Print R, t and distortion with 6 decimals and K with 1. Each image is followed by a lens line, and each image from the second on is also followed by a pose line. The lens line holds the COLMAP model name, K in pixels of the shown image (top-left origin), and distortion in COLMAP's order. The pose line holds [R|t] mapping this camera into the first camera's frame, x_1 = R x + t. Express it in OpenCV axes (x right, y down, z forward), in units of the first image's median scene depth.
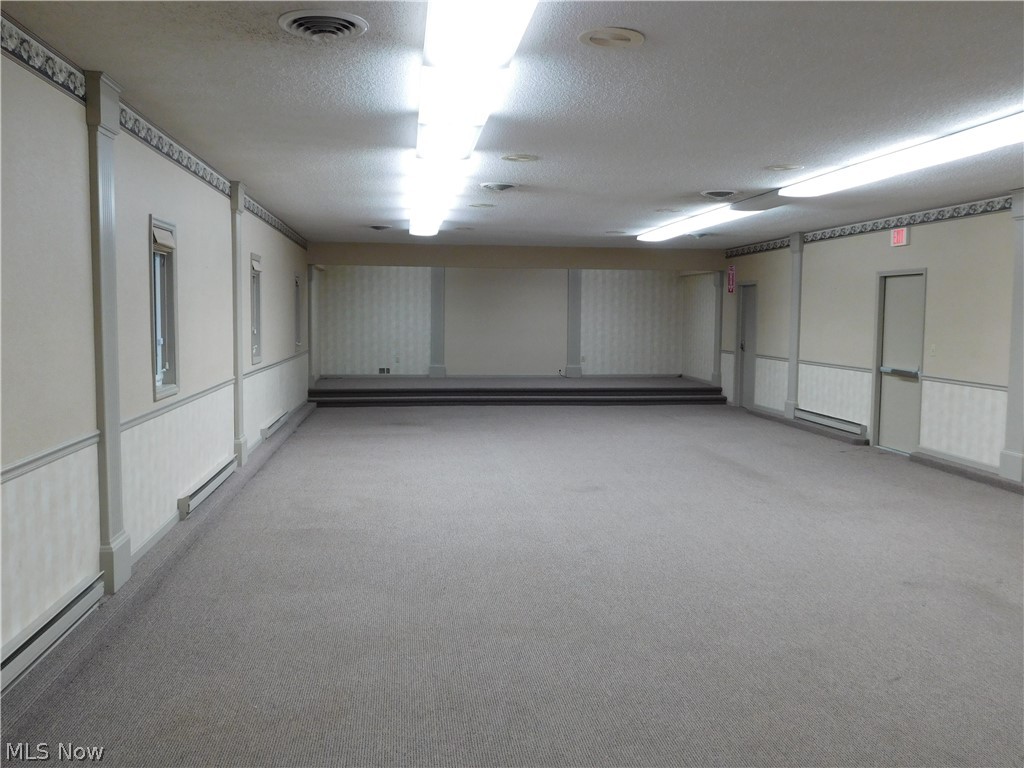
lens RADIAL K [[894.7, 0, 512.7], [0, 894.7, 380.4], [0, 0, 1]] dist [-0.012473, -0.003209]
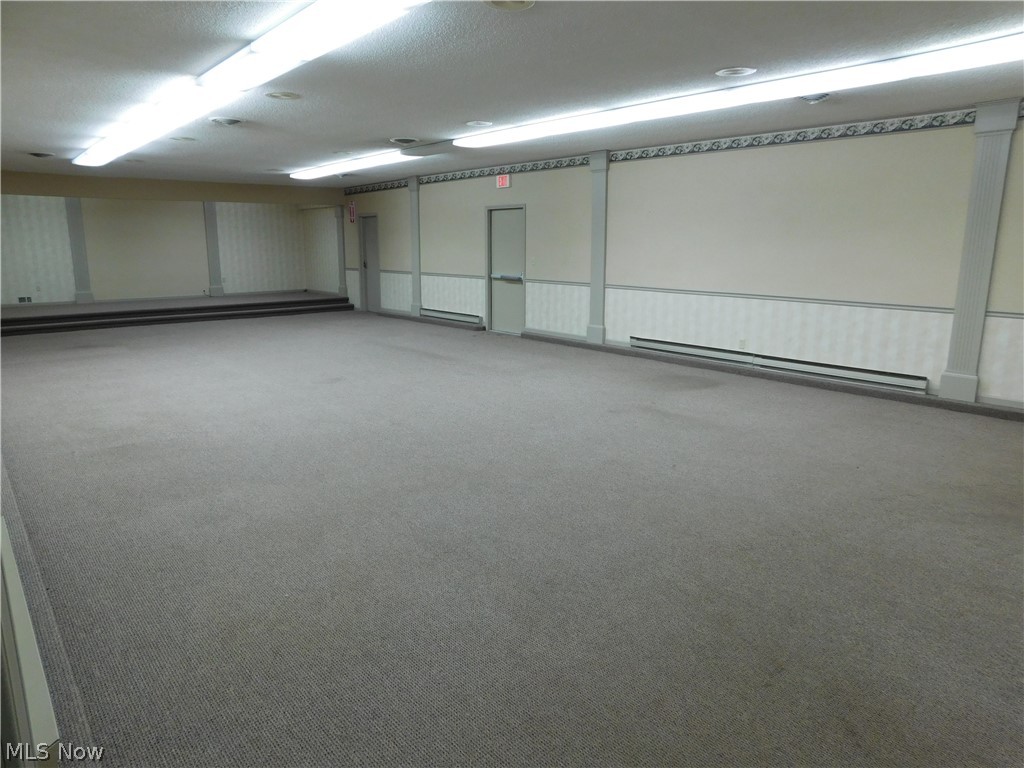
lens RADIAL K [[680.0, 0, 516.0], [0, 680.0, 382.8], [0, 0, 1]] dist [-0.064247, 0.048488]
pose [[0.834763, -0.119025, 0.537591, -0.135317], [0.048271, 0.988416, 0.143885, 0.001513], [-0.548490, -0.094160, 0.830838, 0.055295]]
